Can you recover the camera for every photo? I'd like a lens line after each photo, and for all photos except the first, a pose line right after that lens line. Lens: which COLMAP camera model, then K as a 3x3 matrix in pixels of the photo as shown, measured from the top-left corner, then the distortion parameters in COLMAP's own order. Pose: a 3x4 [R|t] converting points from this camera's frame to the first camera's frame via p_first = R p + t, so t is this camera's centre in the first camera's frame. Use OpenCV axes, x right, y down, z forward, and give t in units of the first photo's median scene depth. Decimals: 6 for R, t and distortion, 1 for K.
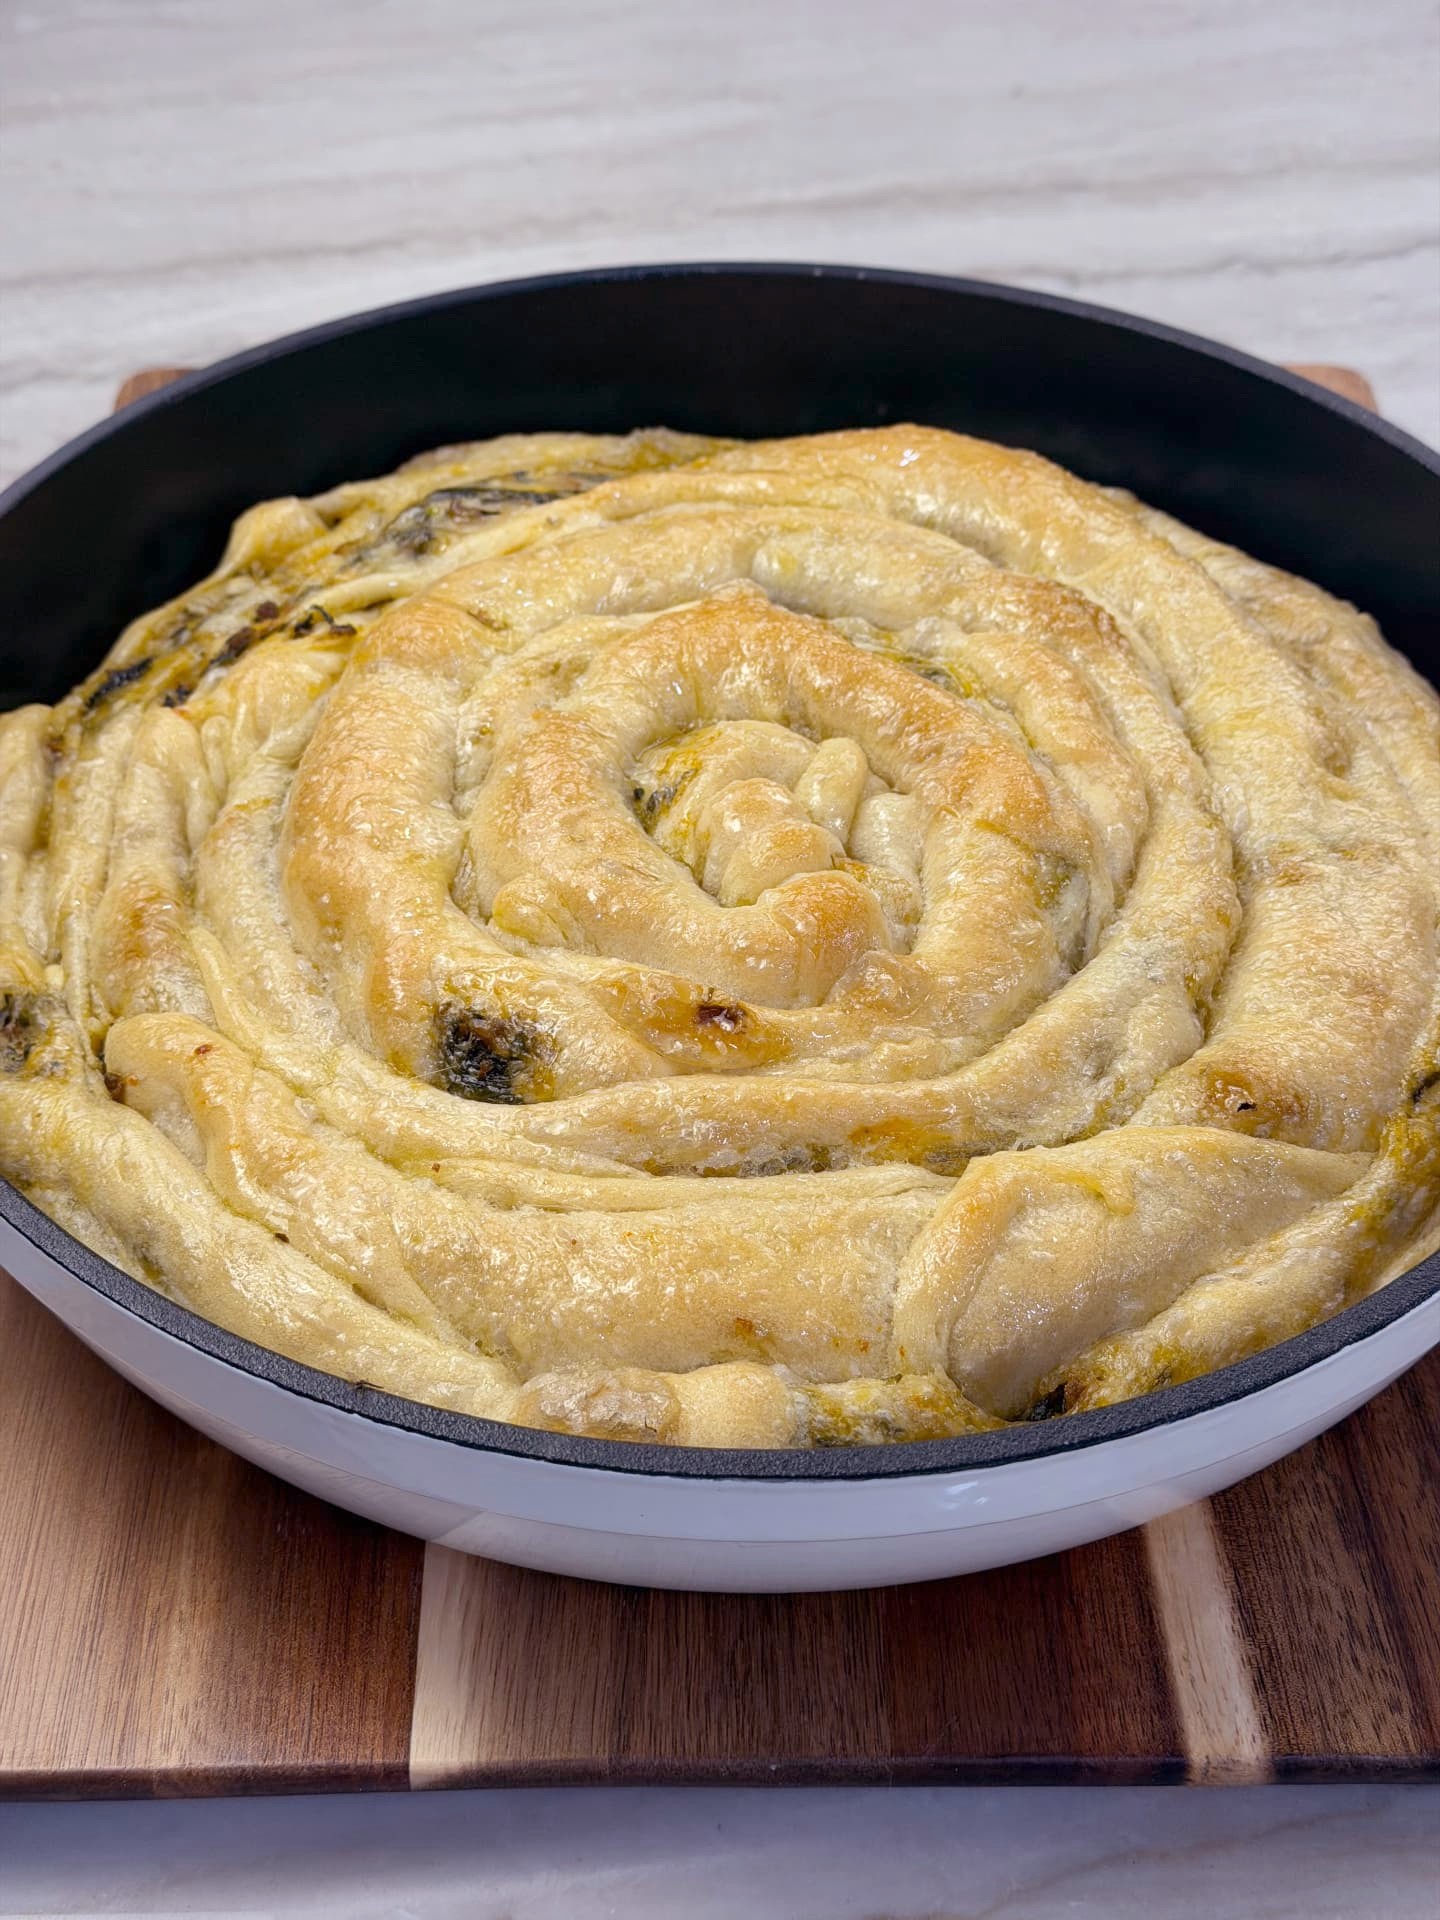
lens RADIAL K [[2788.9, 0, 720.0], [0, 2788.9, 960.0], [0, 0, 1]] dist [0.270592, -0.778805]
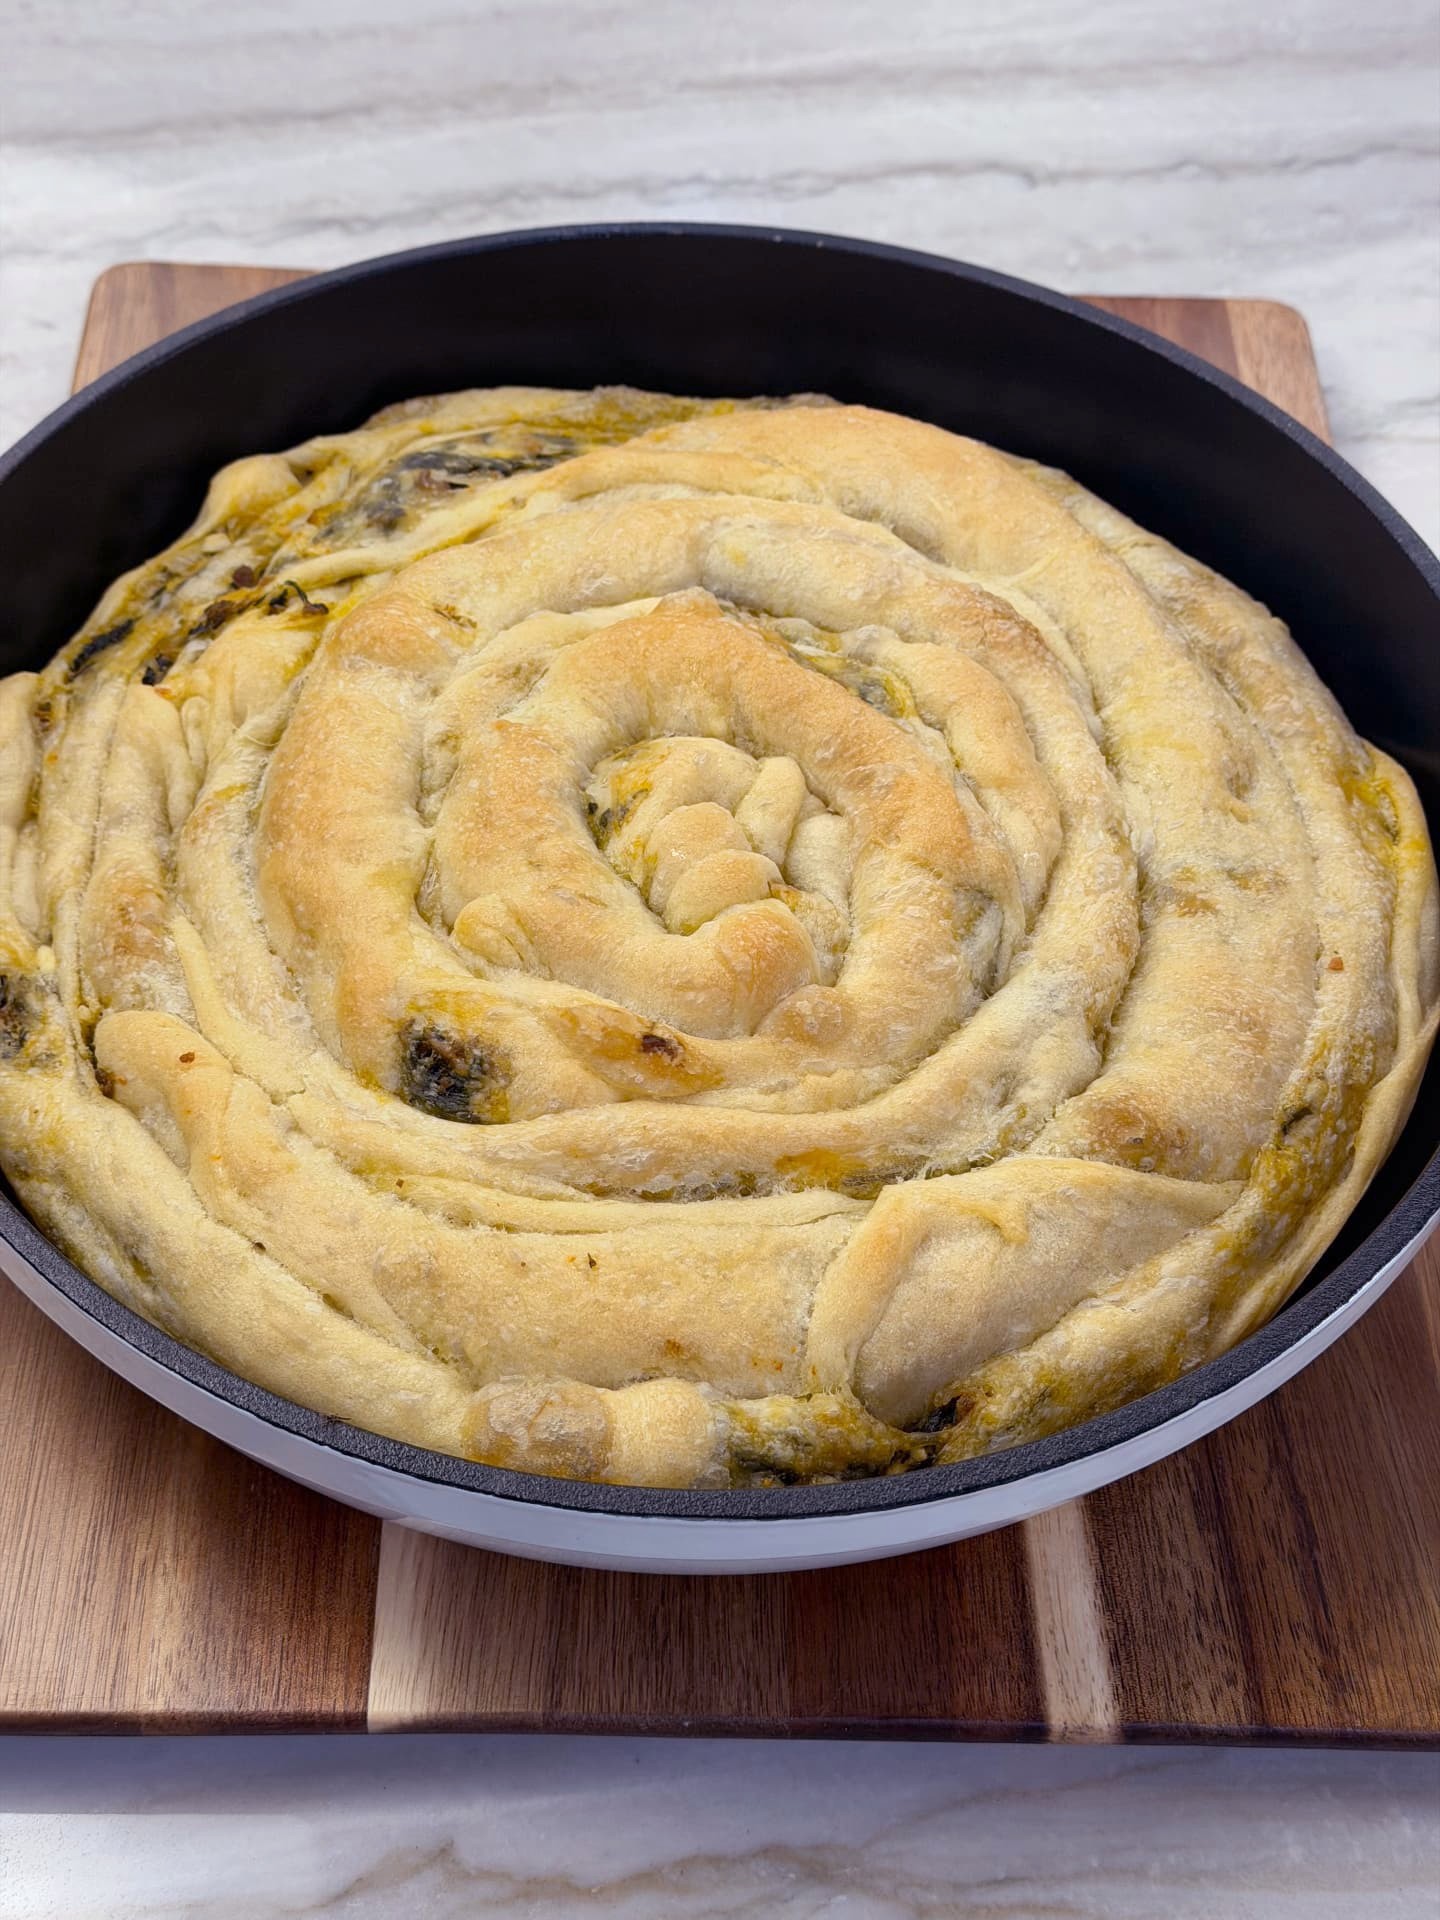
lens RADIAL K [[2788.9, 0, 720.0], [0, 2788.9, 960.0], [0, 0, 1]] dist [0.270592, -0.778805]
pose [[0.999281, 0.030384, 0.022683, -0.002771], [-0.033139, 0.990555, 0.133055, -0.160659], [-0.018427, -0.133711, 0.990849, -0.083744]]
